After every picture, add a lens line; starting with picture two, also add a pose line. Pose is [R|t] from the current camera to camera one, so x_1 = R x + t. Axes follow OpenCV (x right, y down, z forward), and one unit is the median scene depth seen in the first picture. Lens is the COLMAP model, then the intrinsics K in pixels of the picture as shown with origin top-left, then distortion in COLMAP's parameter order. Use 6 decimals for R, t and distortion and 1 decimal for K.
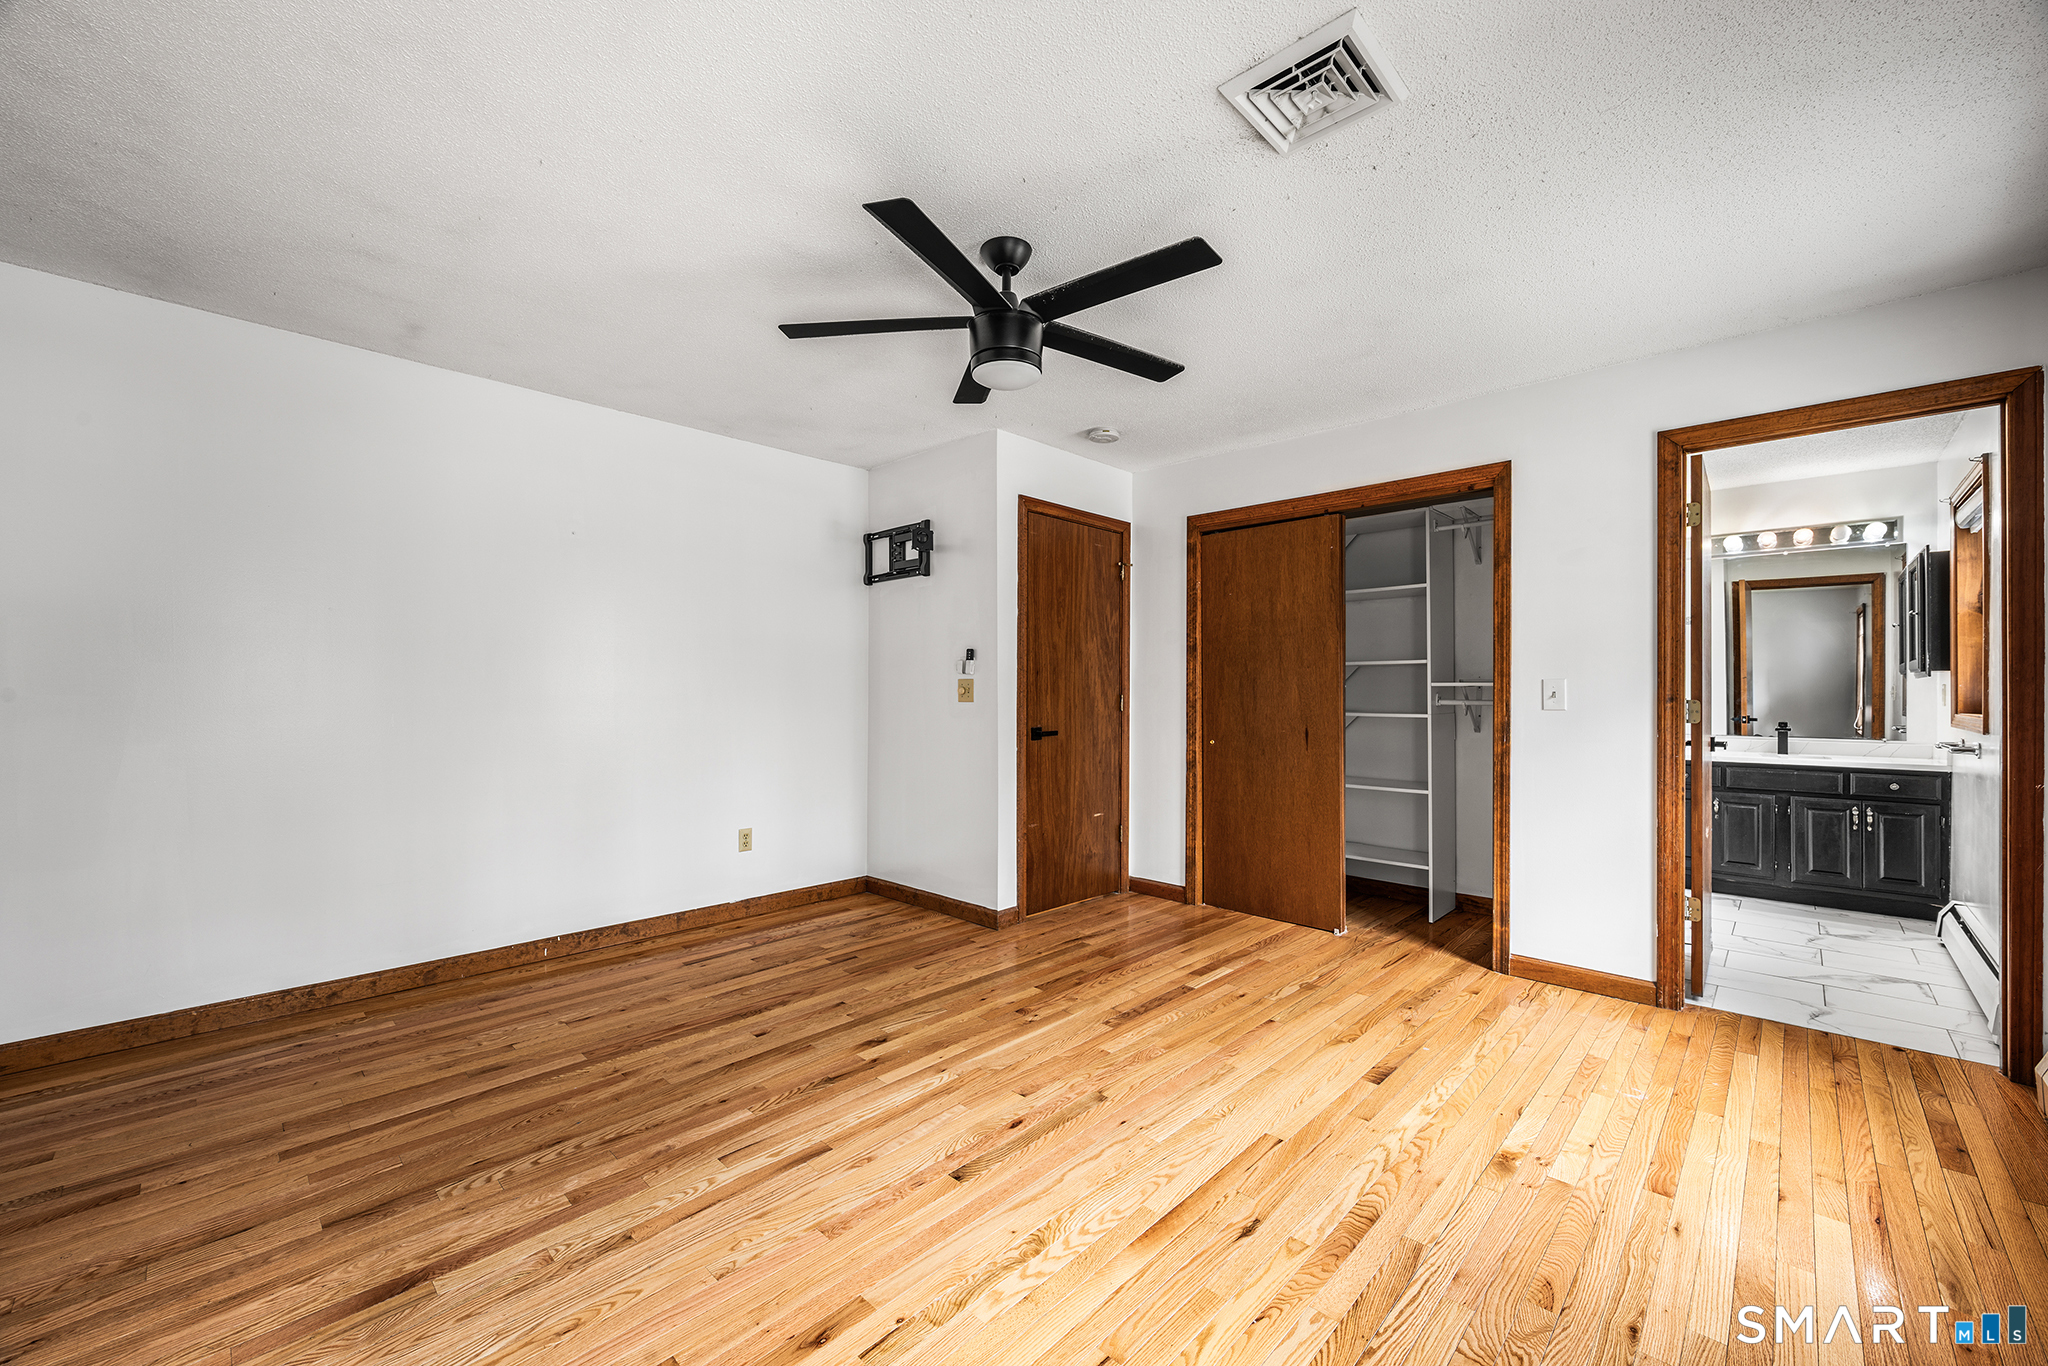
lens RADIAL K [[801.2, 0, 1030.8], [0, 801.2, 697.9], [0, 0, 1]] dist [-0.001600, -0.000340]
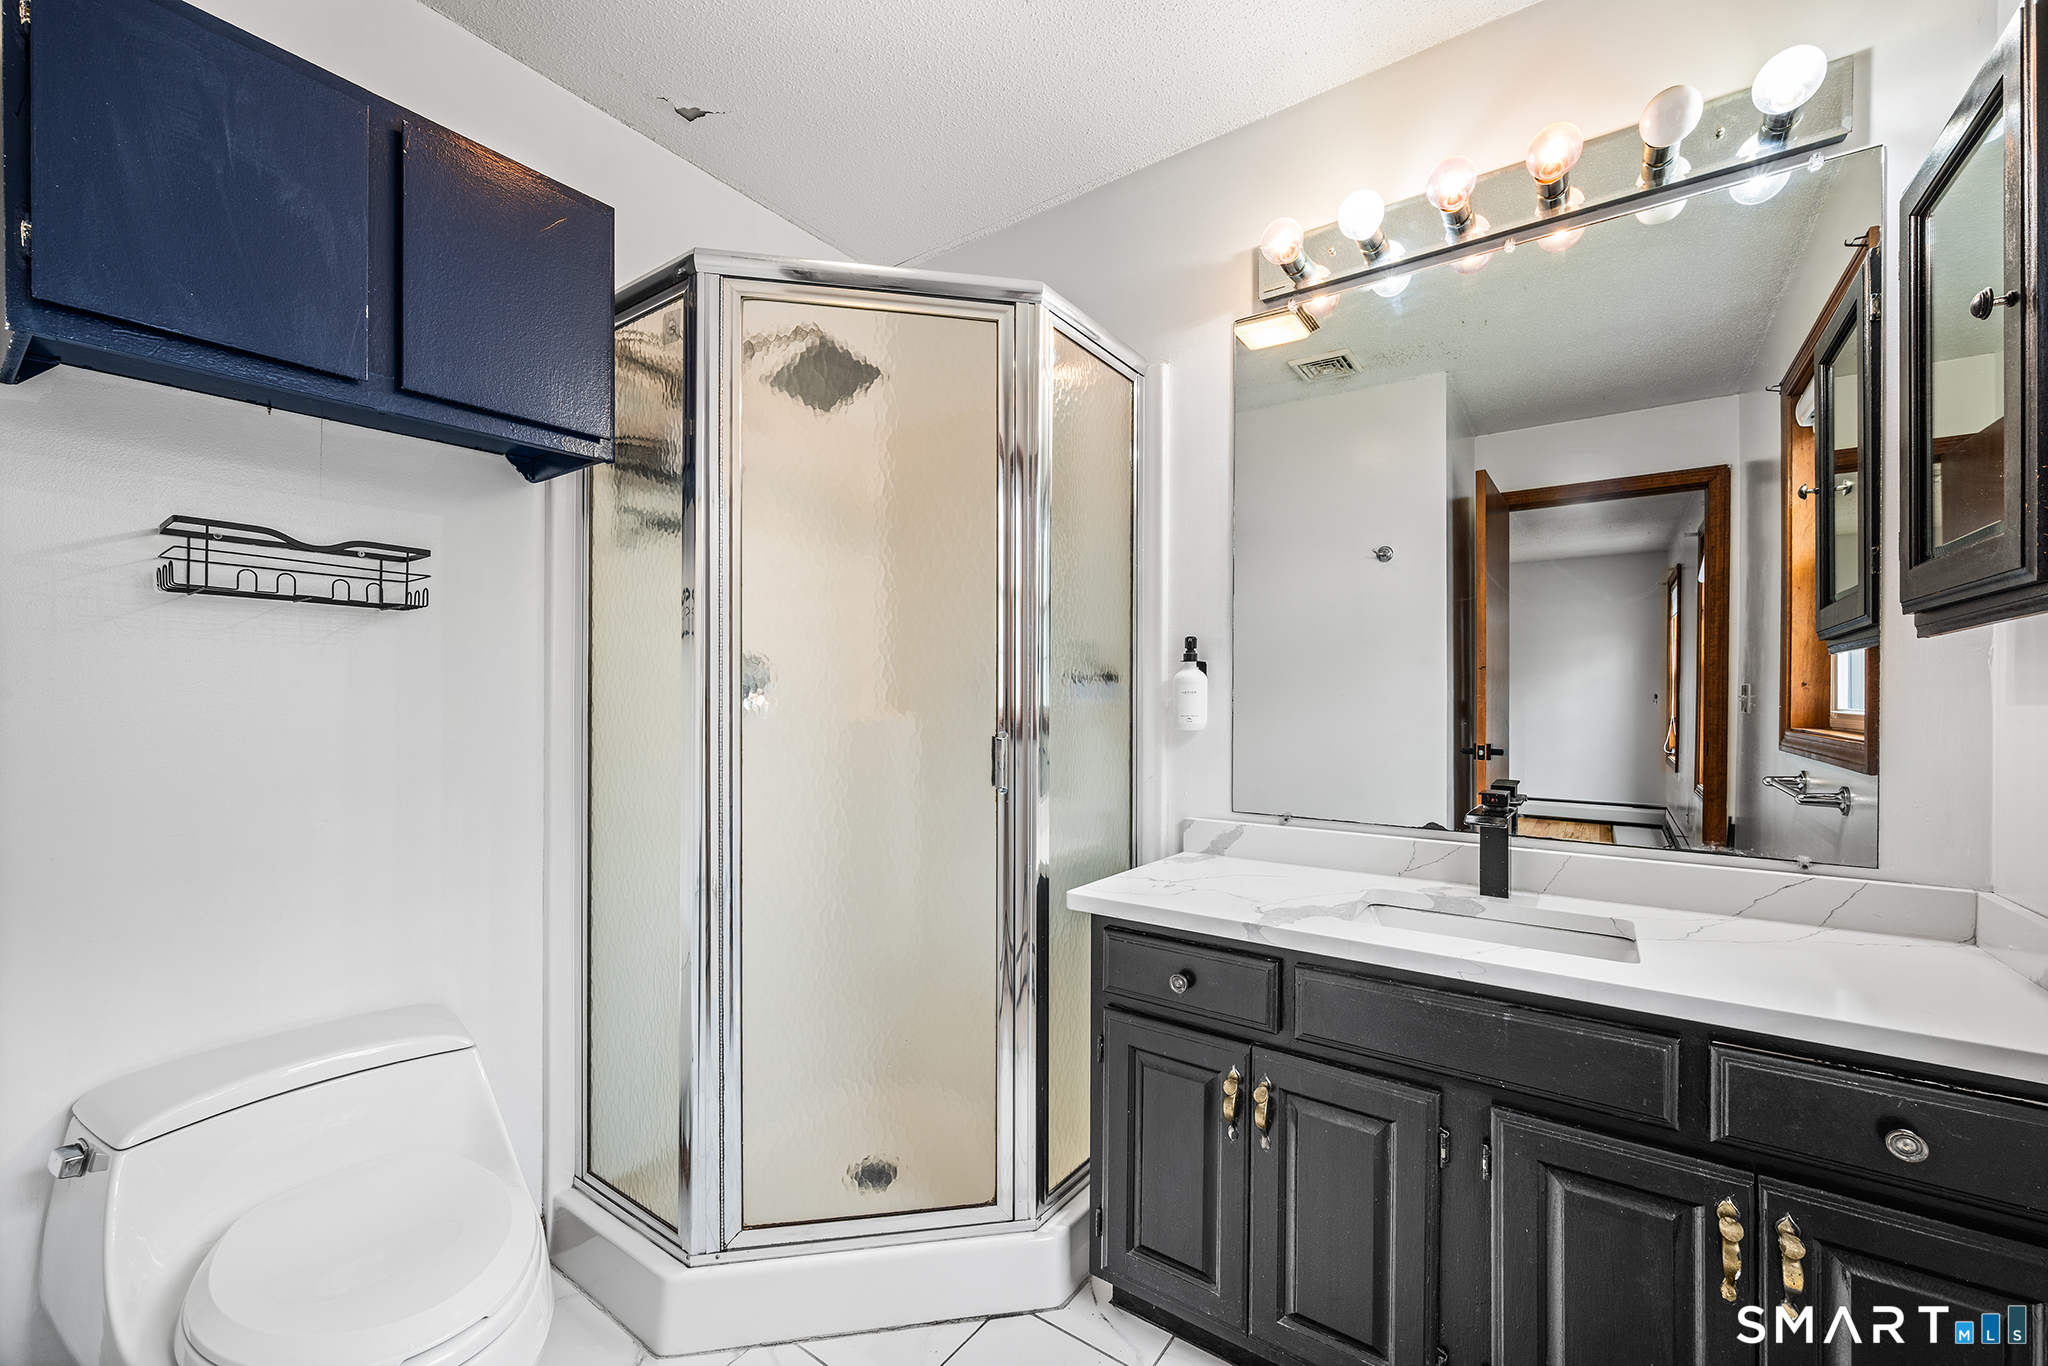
lens RADIAL K [[801.2, 0, 1030.8], [0, 801.2, 697.9], [0, 0, 1]] dist [-0.001600, -0.000340]
pose [[0.990686, -0.001525, 0.136158, 0.796366], [0.002173, 0.999987, -0.004616, -0.004421], [-0.136149, 0.004868, 0.990676, 0.793544]]
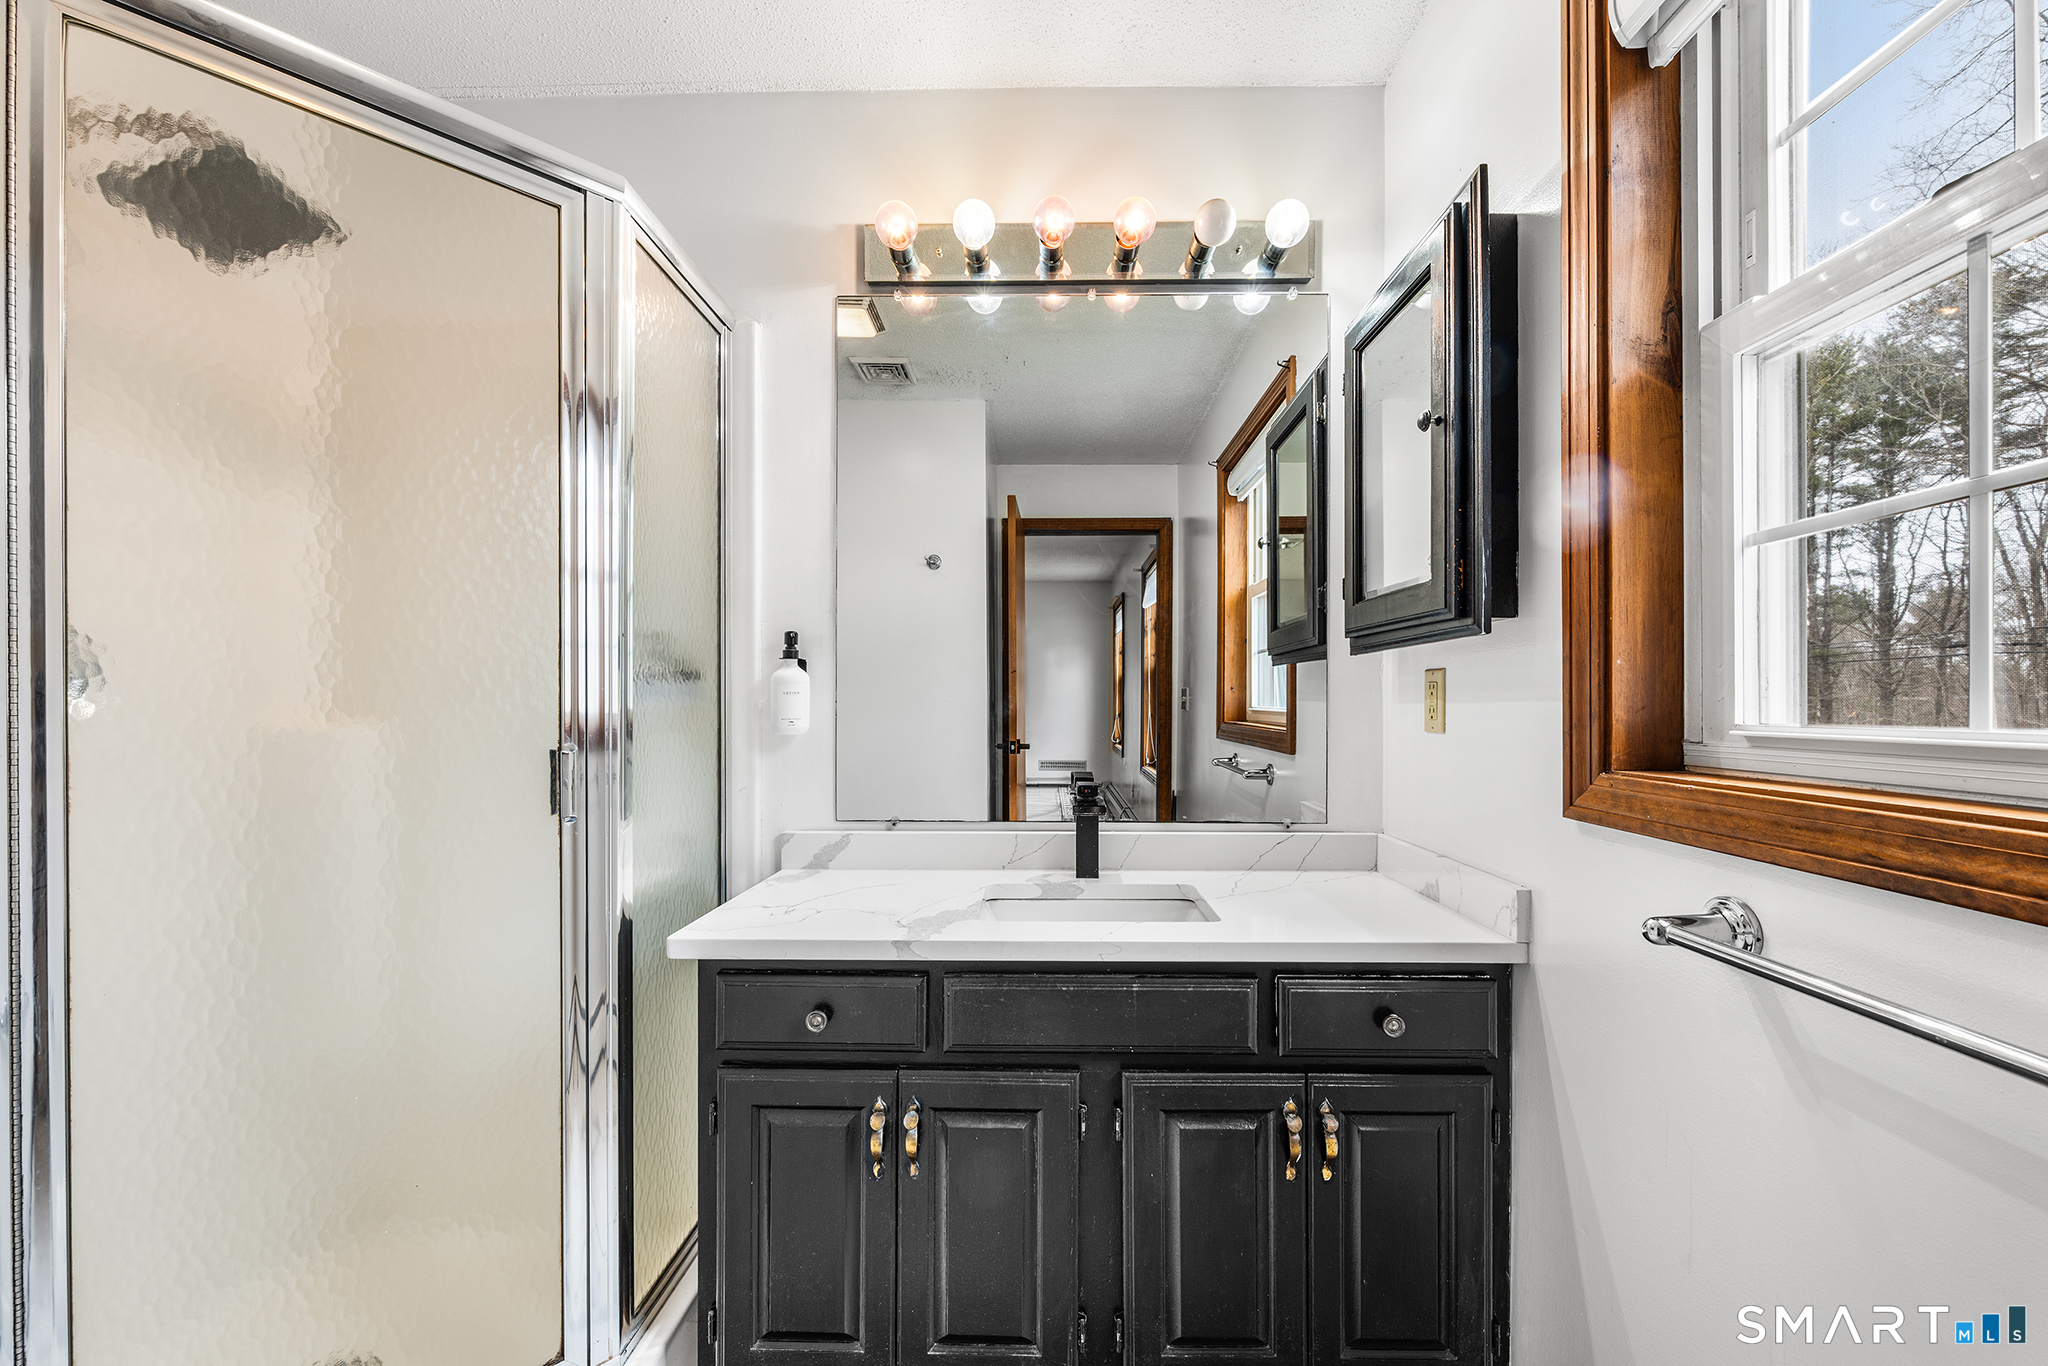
lens RADIAL K [[805.1, 0, 1026.0], [0, 805.1, 701.4], [0, 0, 1]] dist [-0.001522, 0.000327]
pose [[0.744952, -0.004417, 0.667103, 0.763583], [0.005124, 0.999986, 0.000899, -0.004811], [-0.667098, 0.002748, 0.744965, 0.840722]]
